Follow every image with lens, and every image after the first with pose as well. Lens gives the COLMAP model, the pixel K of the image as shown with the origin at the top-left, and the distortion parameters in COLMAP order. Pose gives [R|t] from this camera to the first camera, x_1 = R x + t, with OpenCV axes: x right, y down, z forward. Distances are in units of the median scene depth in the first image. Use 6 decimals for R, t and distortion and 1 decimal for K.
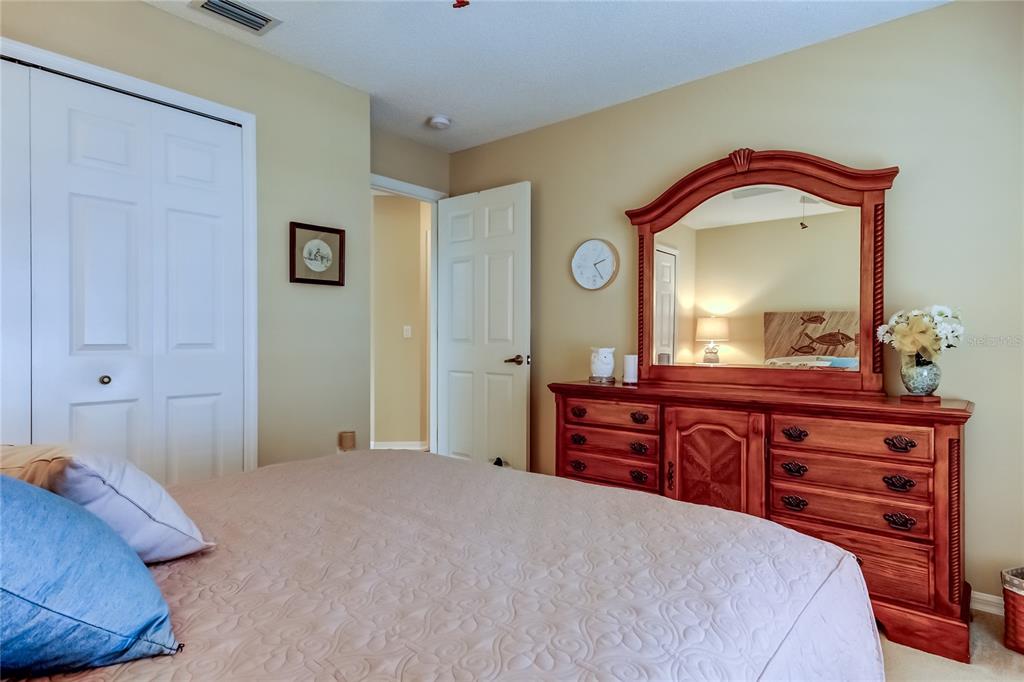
lens RADIAL K [[566.6, 0, 515.3], [0, 566.6, 337.4], [0, 0, 1]] dist [0.027257, -0.003806]
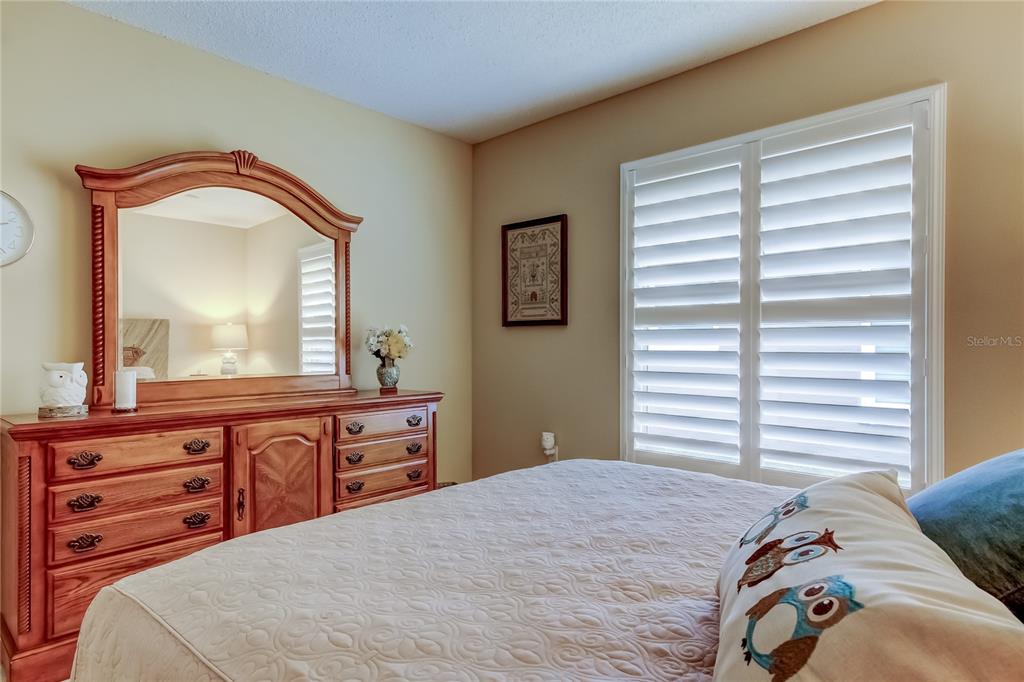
lens RADIAL K [[566.6, 0, 520.9], [0, 566.6, 345.3], [0, 0, 1]] dist [0.027257, -0.003806]
pose [[0.079752, 0.001887, 0.996813, -0.573432], [0.004938, 0.999985, -0.002288, 0.002664], [-0.996802, 0.005104, 0.079742, 0.503778]]
